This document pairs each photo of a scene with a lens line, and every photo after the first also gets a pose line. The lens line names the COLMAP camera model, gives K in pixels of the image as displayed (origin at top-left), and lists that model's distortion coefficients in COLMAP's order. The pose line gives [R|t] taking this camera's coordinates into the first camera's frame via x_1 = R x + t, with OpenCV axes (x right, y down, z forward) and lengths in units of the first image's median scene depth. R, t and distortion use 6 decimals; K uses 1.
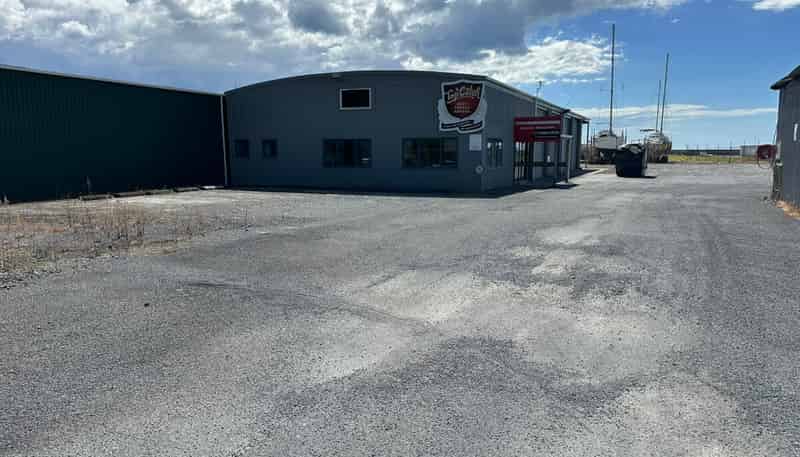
lens RADIAL K [[544.9, 0, 399.0], [0, 544.9, 232.8], [0, 0, 1]] dist [0.120571, -0.187750]
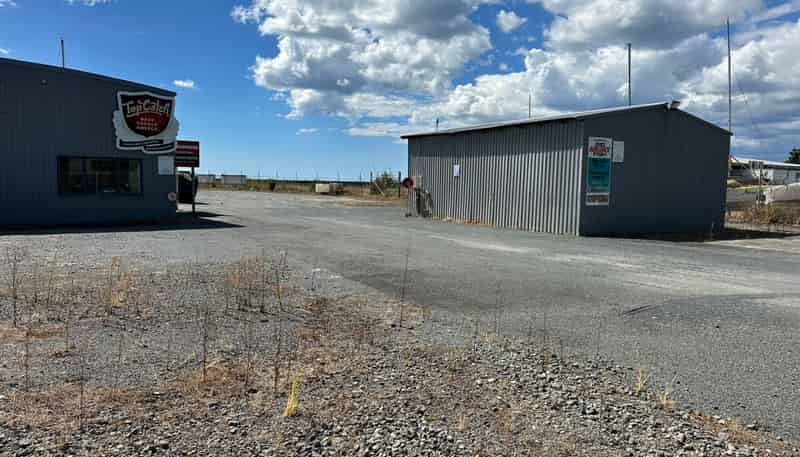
lens RADIAL K [[544.9, 0, 399.0], [0, 544.9, 232.8], [0, 0, 1]] dist [0.120571, -0.187750]
pose [[0.506077, -0.067067, 0.859877, -0.431803], [0.101757, 0.994652, 0.017690, -0.036133], [-0.856464, 0.078546, 0.510195, 0.239258]]
